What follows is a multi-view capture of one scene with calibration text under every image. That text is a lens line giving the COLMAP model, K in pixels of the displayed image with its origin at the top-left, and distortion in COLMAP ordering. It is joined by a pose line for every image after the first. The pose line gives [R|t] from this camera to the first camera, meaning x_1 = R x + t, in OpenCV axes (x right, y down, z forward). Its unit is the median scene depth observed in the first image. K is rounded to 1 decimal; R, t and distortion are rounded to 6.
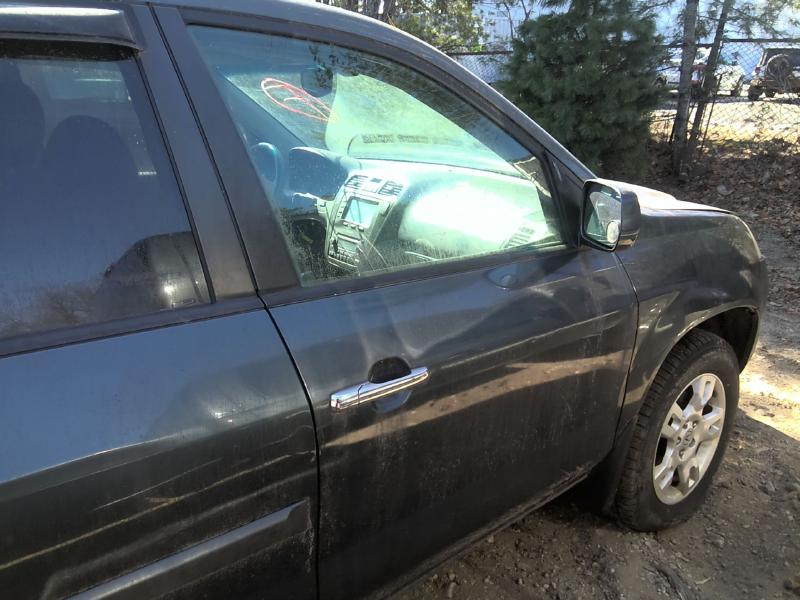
lens RADIAL K [[667.4, 0, 399.2], [0, 667.4, 300.2], [0, 0, 1]] dist [0.061062, -0.108678]
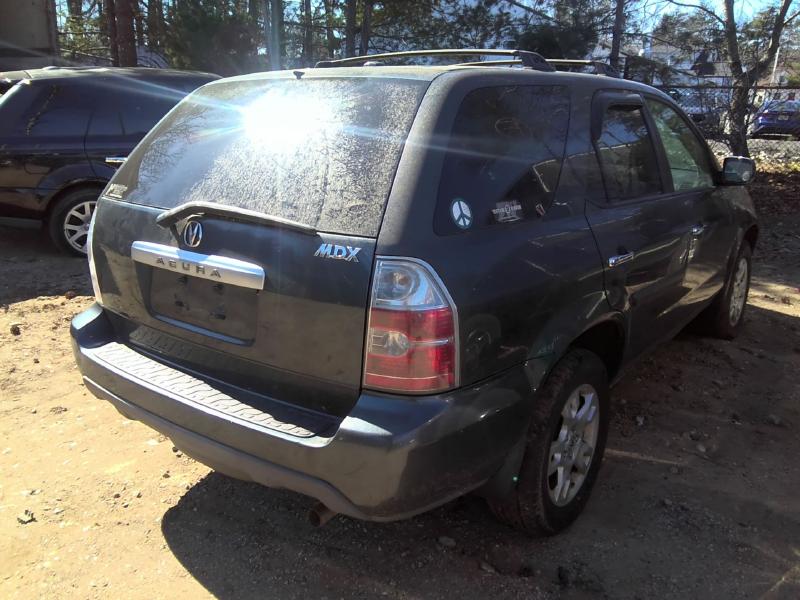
lens RADIAL K [[667.4, 0, 400.8], [0, 667.4, 305.1], [0, 0, 1]] dist [0.061062, -0.108678]
pose [[0.977081, -0.067775, 0.201789, -0.921776], [0.076148, 0.996516, -0.034015, 0.228518], [-0.198780, 0.048601, 0.978838, -0.728583]]
